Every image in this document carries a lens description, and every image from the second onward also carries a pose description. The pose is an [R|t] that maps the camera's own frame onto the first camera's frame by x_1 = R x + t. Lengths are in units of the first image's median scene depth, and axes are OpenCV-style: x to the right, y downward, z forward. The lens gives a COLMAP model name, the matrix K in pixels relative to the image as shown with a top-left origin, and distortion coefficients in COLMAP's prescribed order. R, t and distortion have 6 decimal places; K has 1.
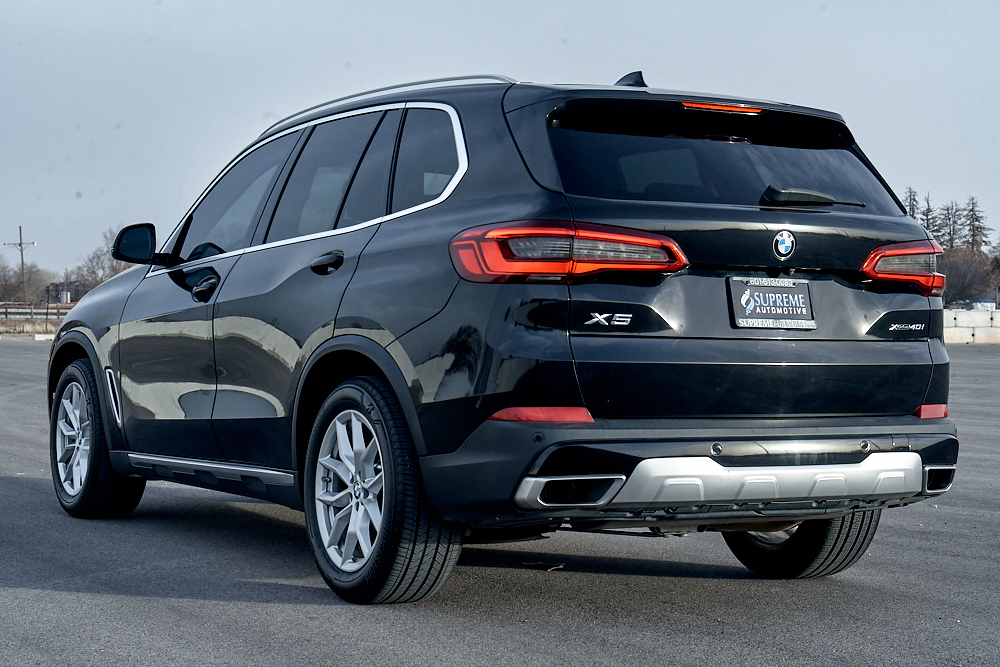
lens RADIAL K [[1844.8, 0, 500.0], [0, 1844.8, 333.5], [0, 0, 1]] dist [-0.036108, -0.022220]
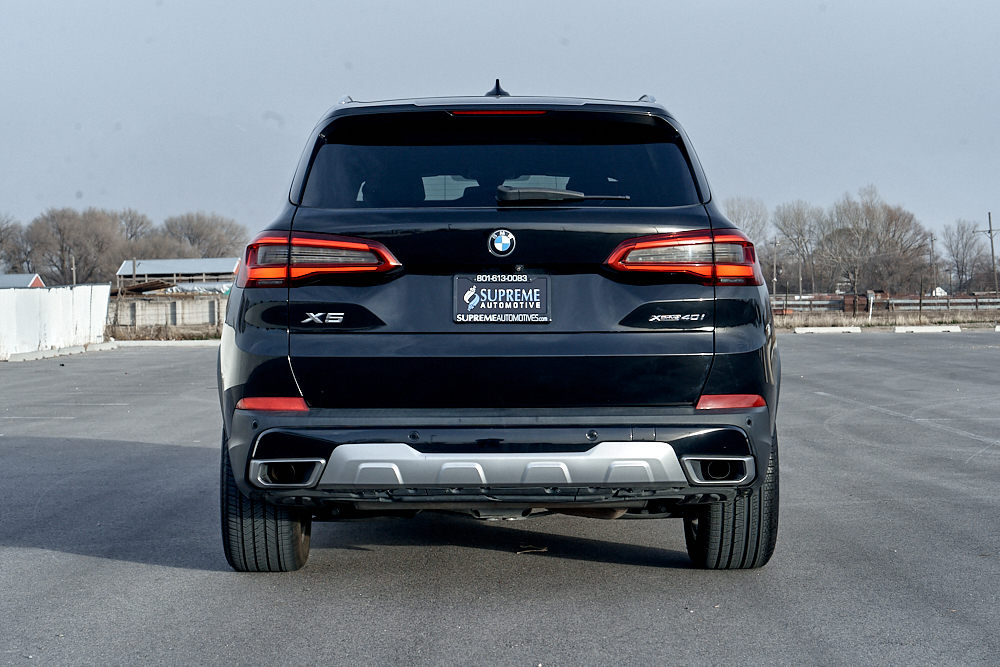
lens RADIAL K [[1907.6, 0, 500.0], [0, 1907.6, 333.5], [0, 0, 1]] dist [-0.017274, -0.019295]
pose [[0.890576, -0.017218, -0.454508, 0.645289], [0.019325, 0.999813, -0.000009, 0.003549], [0.454423, -0.008775, 0.890743, 0.029436]]
